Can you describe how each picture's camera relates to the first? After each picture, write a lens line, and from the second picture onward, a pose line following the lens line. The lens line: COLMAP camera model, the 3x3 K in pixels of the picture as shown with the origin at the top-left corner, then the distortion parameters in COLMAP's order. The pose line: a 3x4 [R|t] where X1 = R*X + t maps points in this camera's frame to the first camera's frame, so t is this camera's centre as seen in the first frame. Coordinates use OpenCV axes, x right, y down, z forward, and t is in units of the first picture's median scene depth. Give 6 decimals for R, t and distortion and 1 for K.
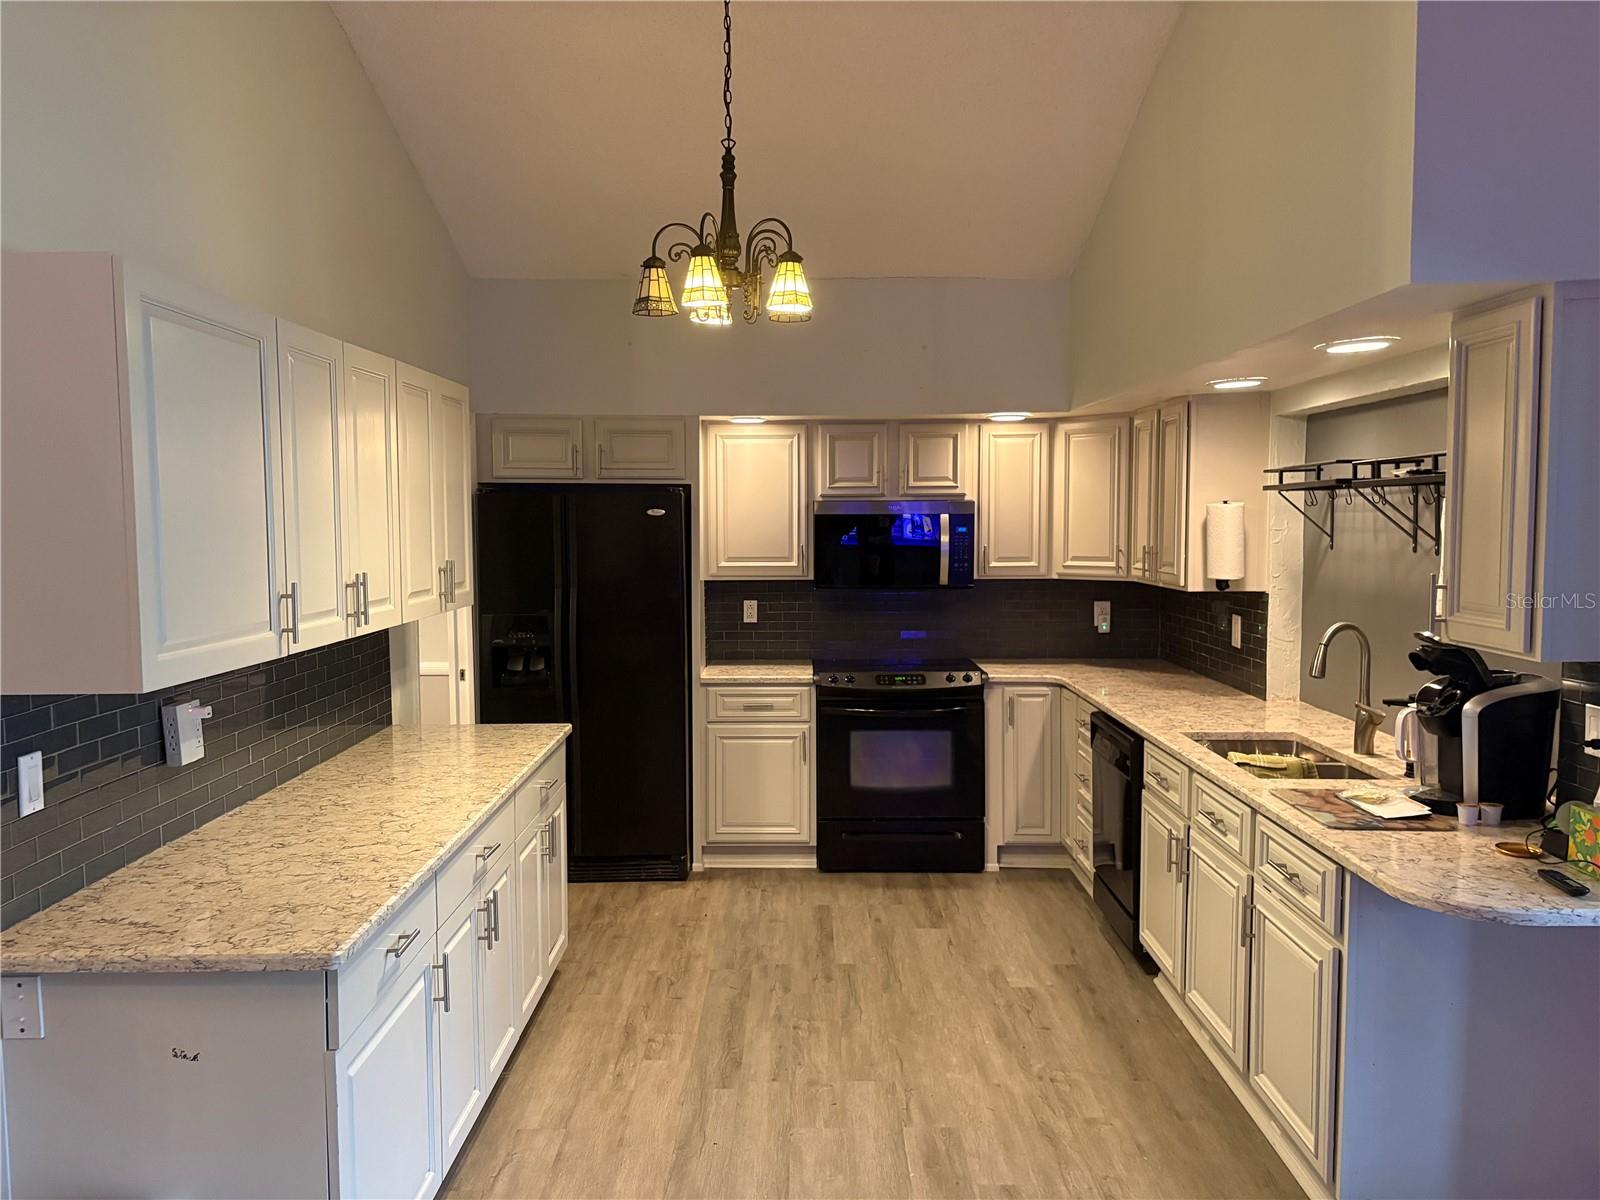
lens RADIAL K [[1203.1, 0, 795.2], [0, 1203.1, 606.9], [0, 0, 1]] dist [0.043369, -0.054507]
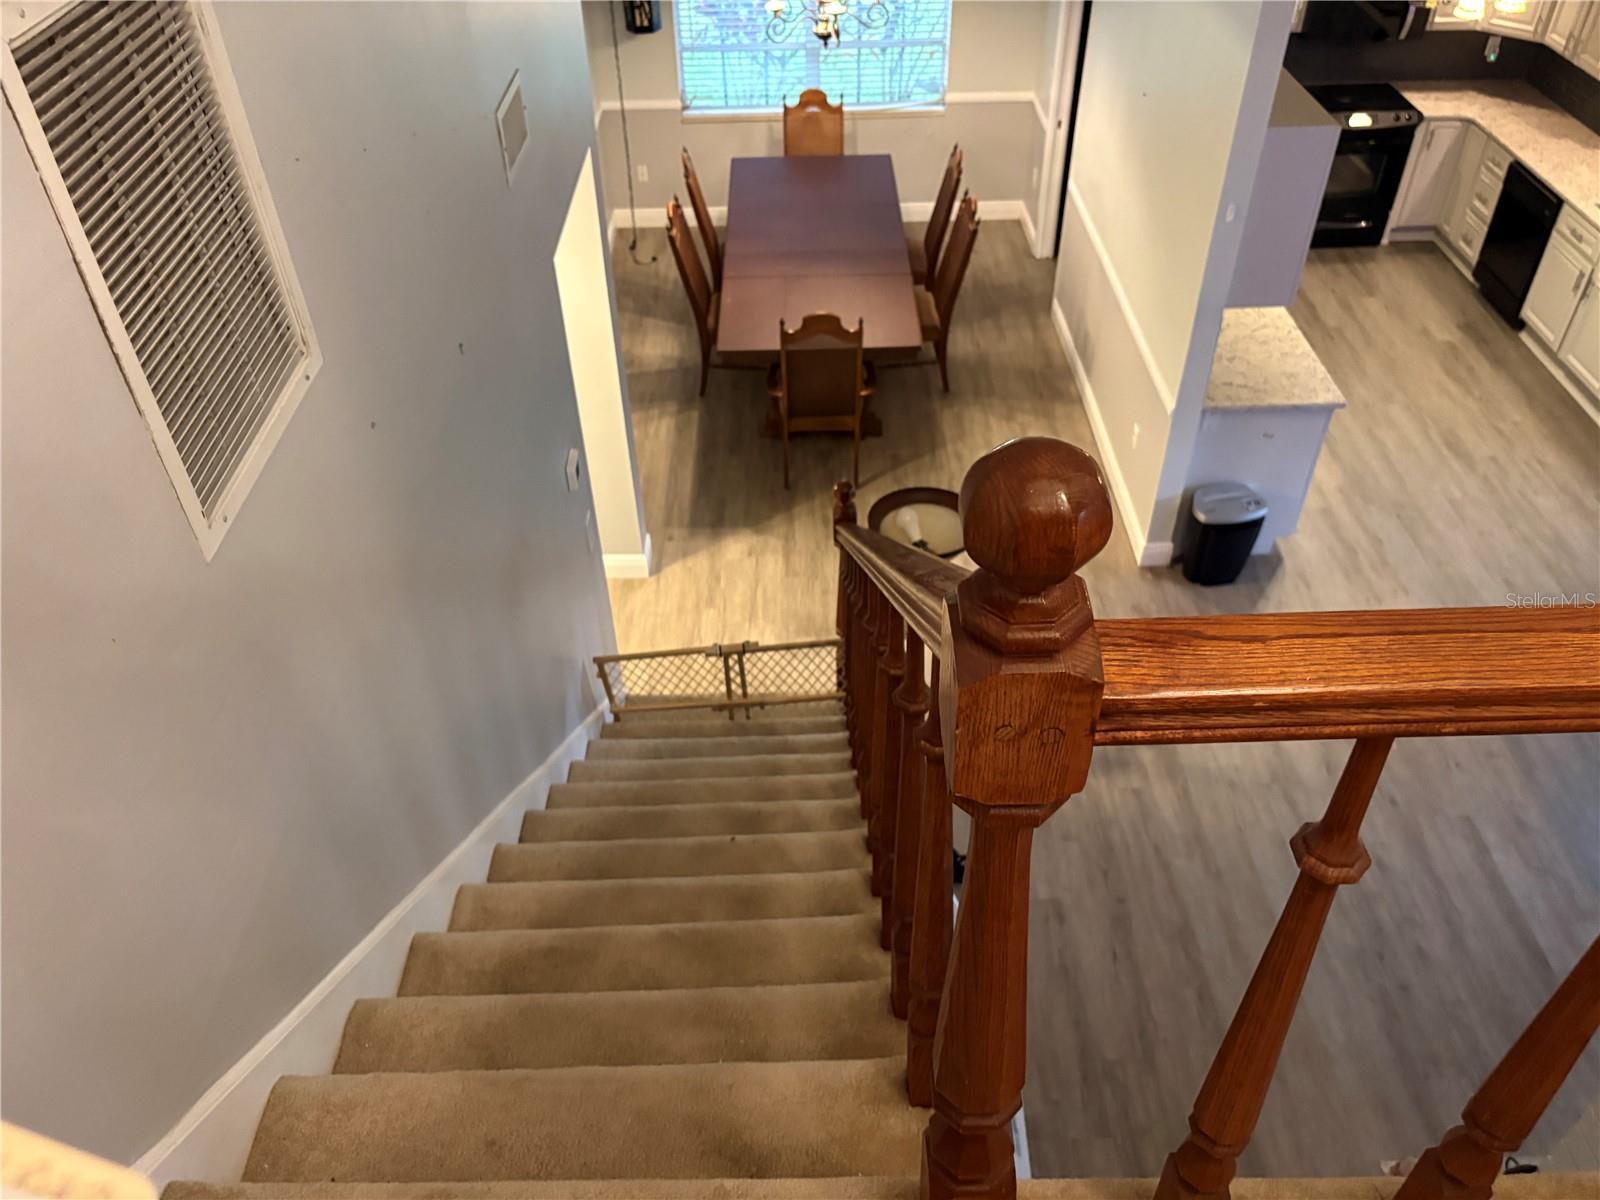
lens RADIAL K [[1203.1, 0, 814.2], [0, 1203.1, 594.3], [0, 0, 1]] dist [0.043369, -0.054507]
pose [[0.999728, -0.022449, 0.006278, -0.680342], [0.014266, 0.802224, 0.596853, -0.415255], [-0.018435, -0.596602, 0.802326, -0.567813]]
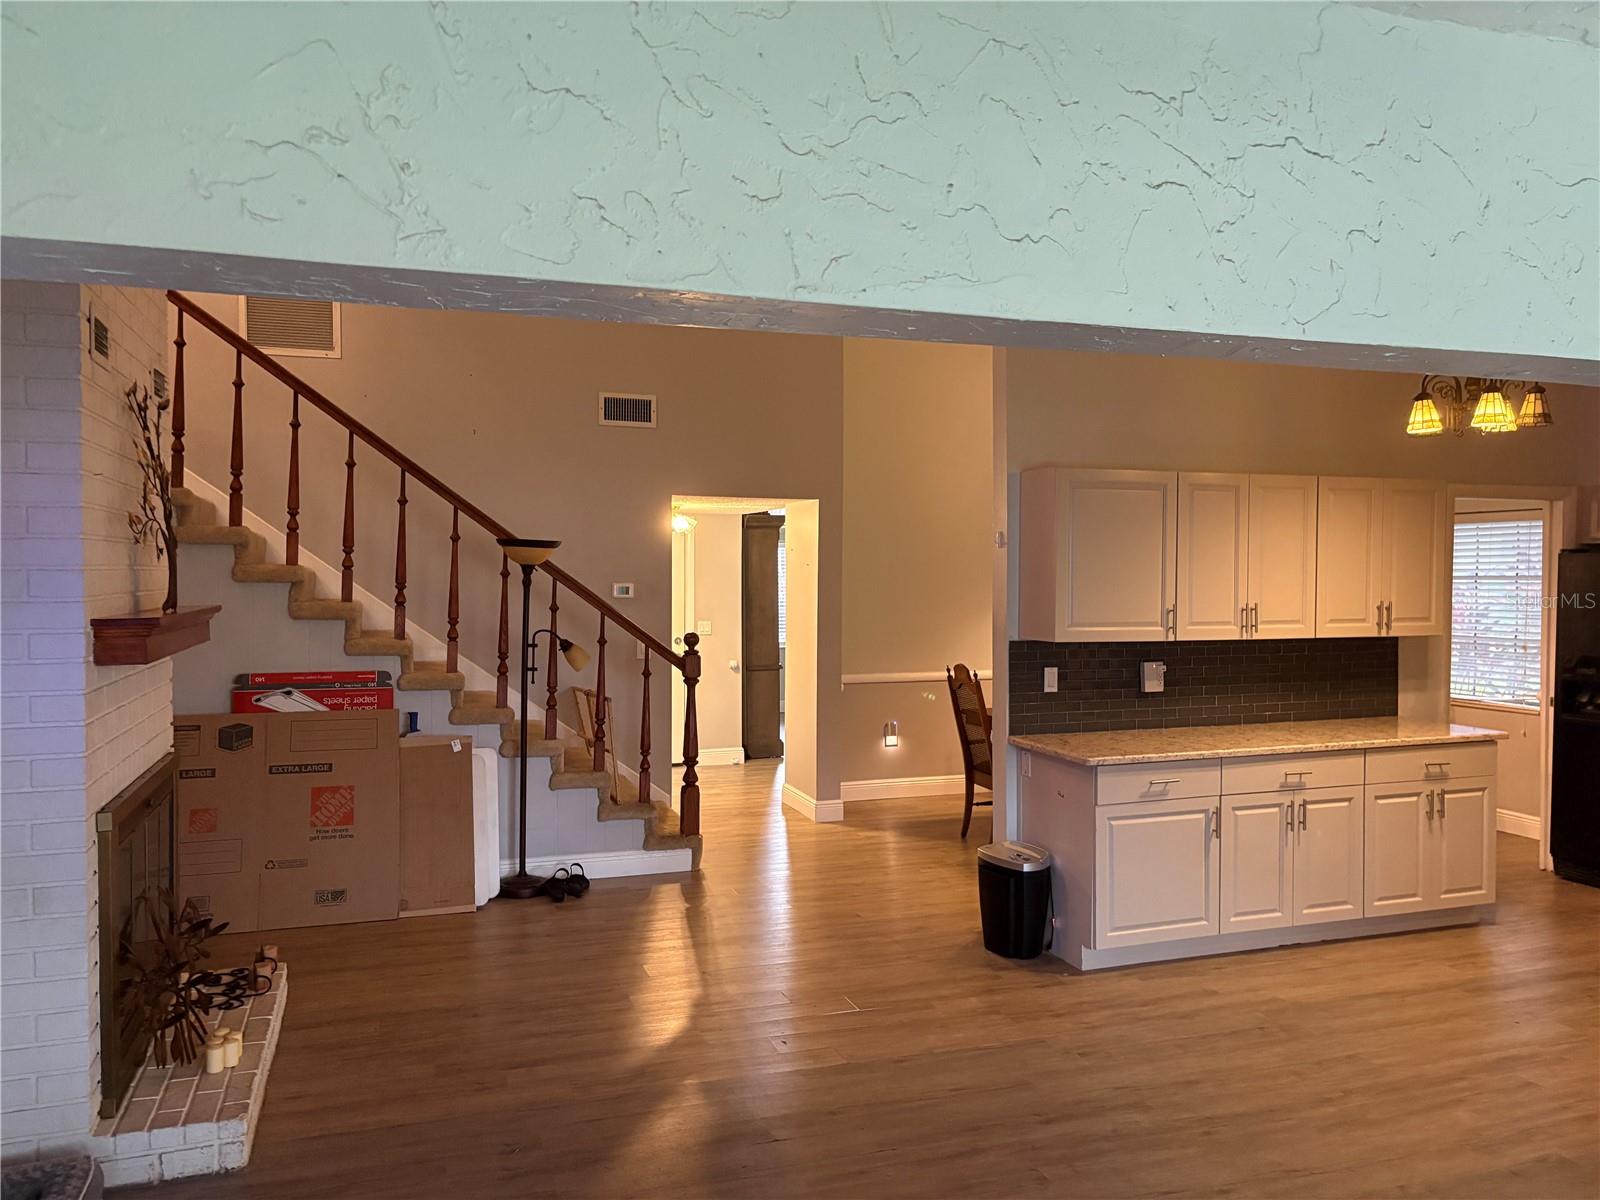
lens RADIAL K [[1203.1, 0, 796.4], [0, 1203.1, 603.3], [0, 0, 1]] dist [0.043369, -0.054507]
pose [[0.325046, 0.031874, -0.945161, 0.720637], [-0.073906, 0.997231, 0.008214, 0.004244], [0.942806, 0.067183, 0.326502, -0.138131]]
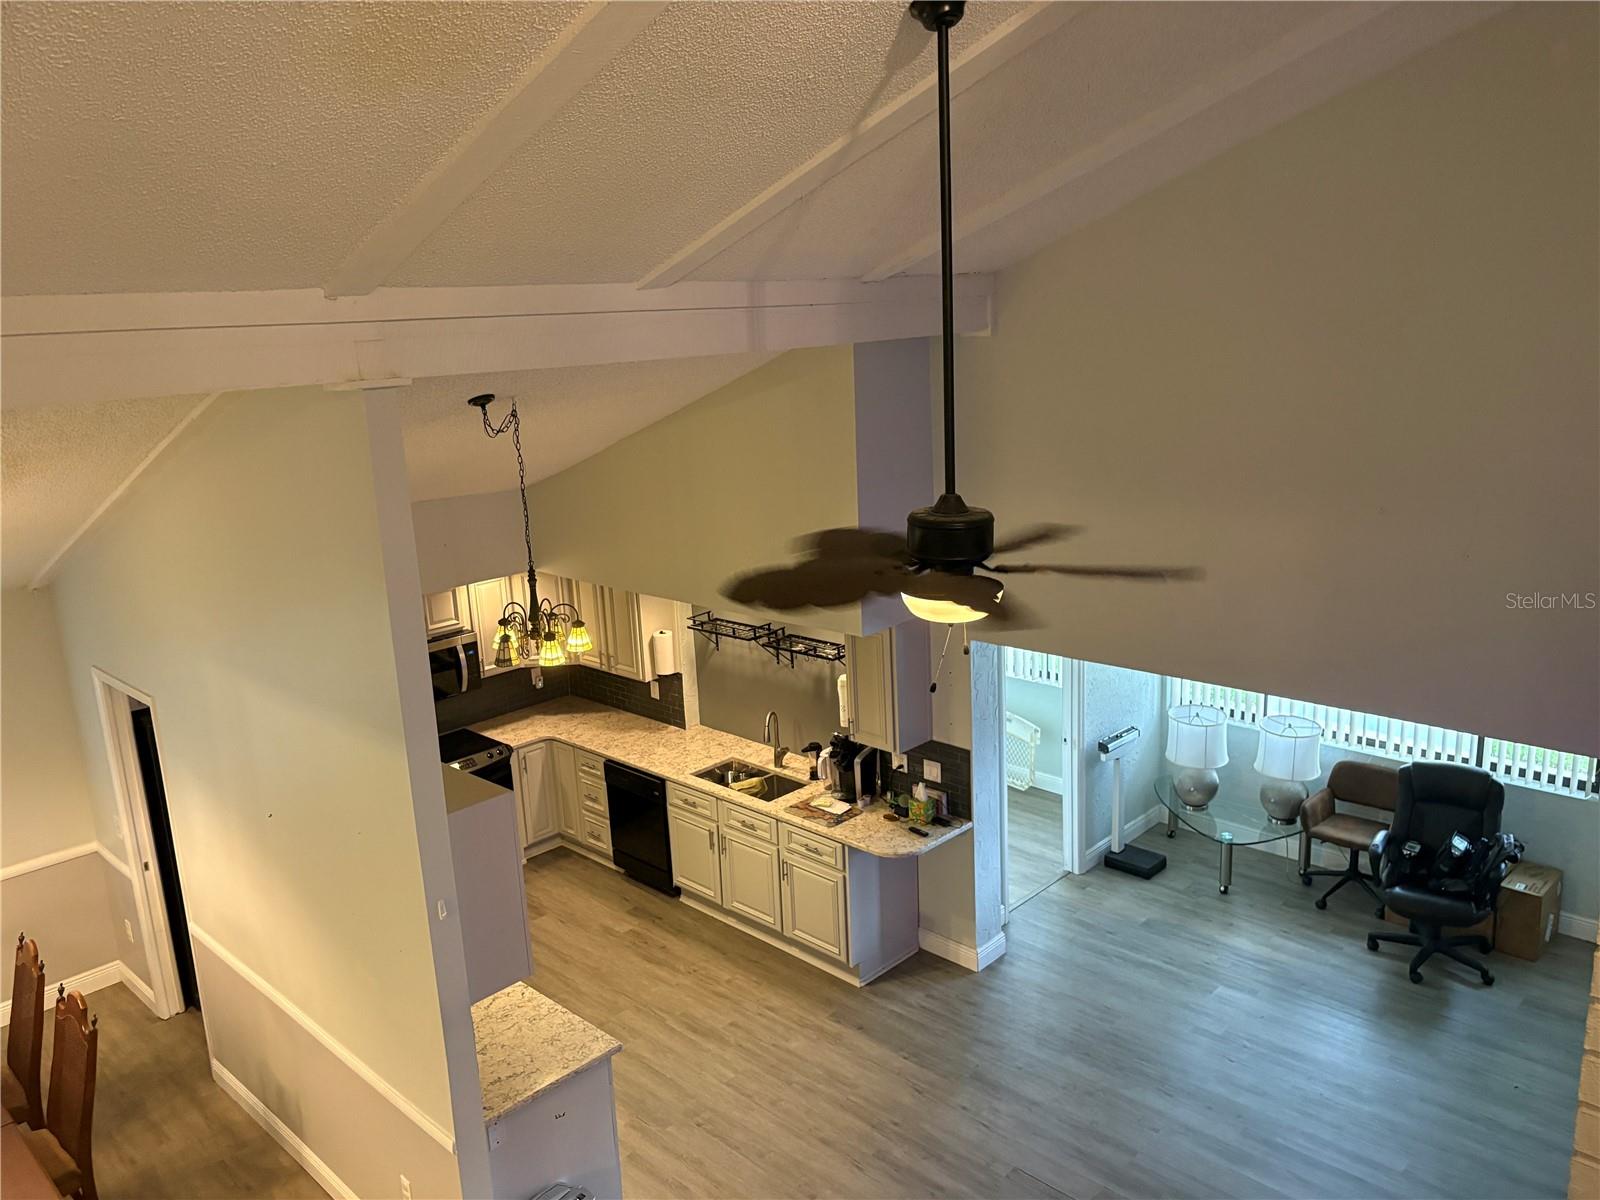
lens RADIAL K [[1203.1, 0, 793.4], [0, 1203.1, 597.6], [0, 0, 1]] dist [0.043369, -0.054507]
pose [[0.695295, -0.194355, 0.691948, -0.713626], [0.099346, 0.979491, 0.175294, -0.419262], [-0.711826, -0.053139, 0.700343, -0.374659]]
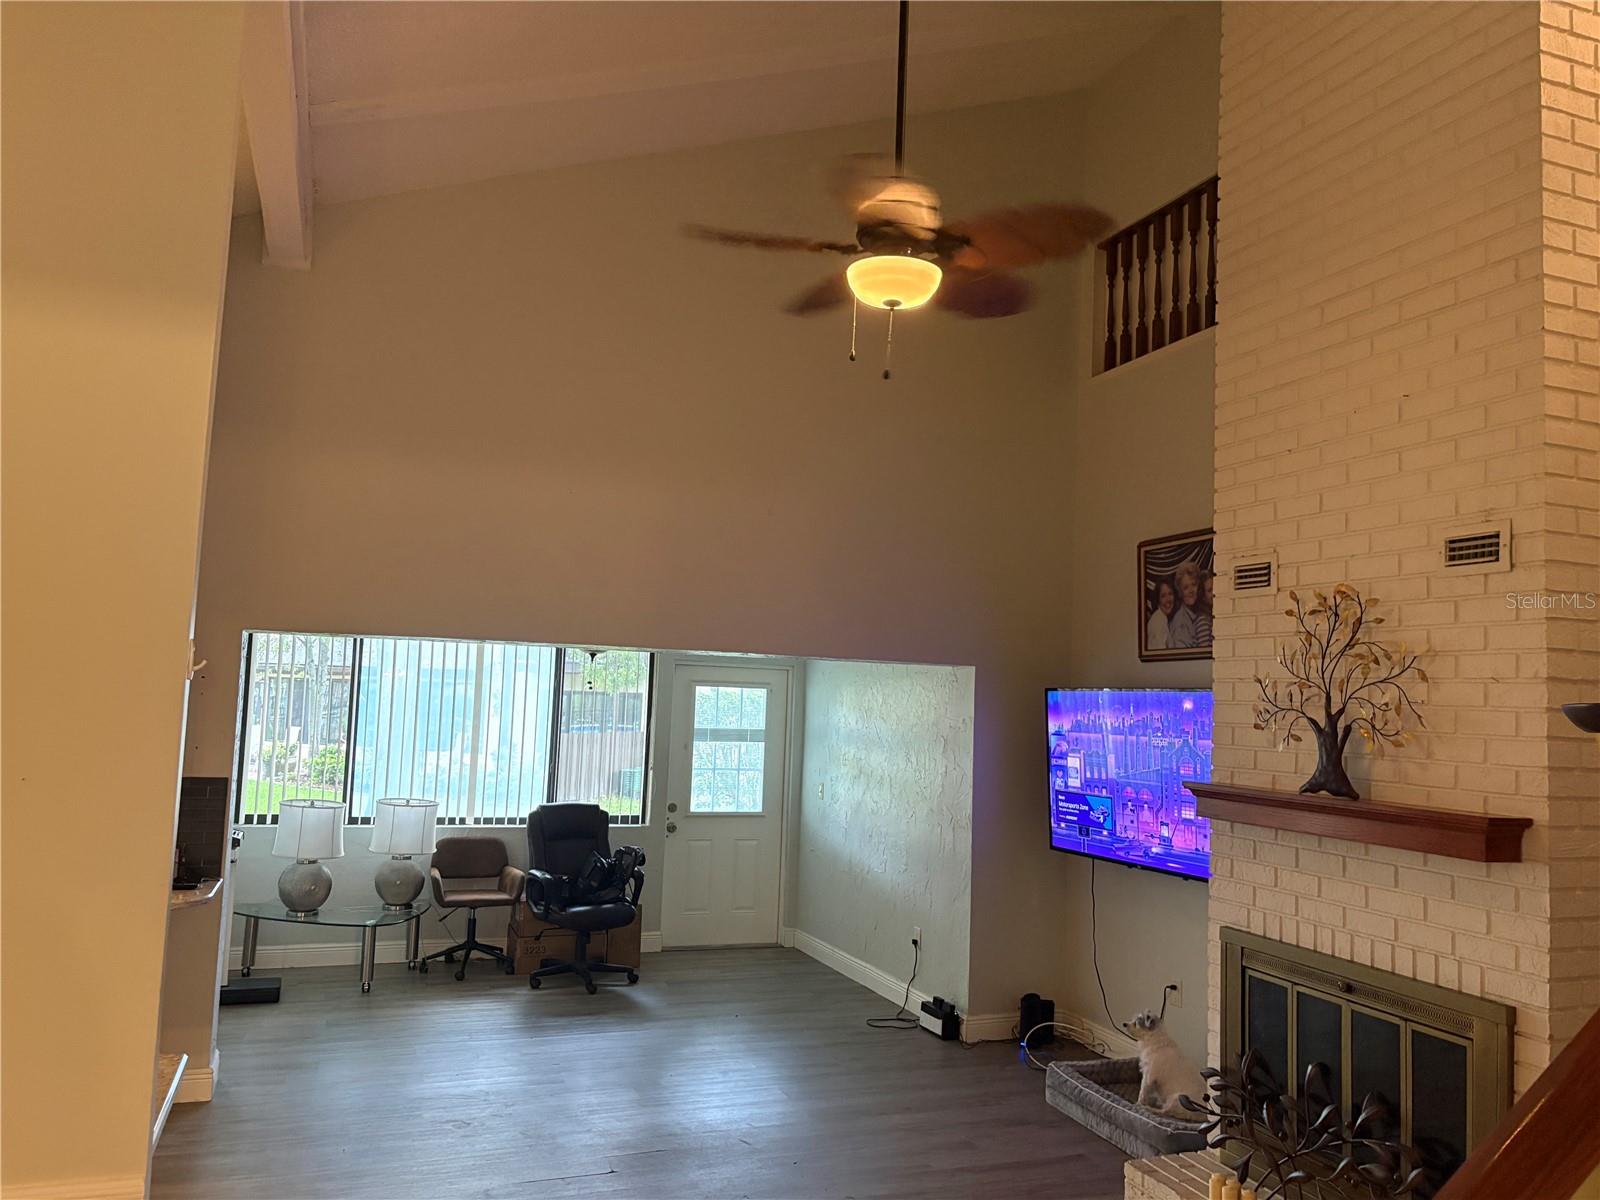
lens RADIAL K [[1203.1, 0, 806.2], [0, 1203.1, 604.4], [0, 0, 1]] dist [0.043369, -0.054507]
pose [[-0.365501, 0.065466, 0.928506, -0.844751], [0.031528, 0.997822, -0.057943, -0.048031], [-0.930277, 0.008095, -0.366769, 0.368313]]
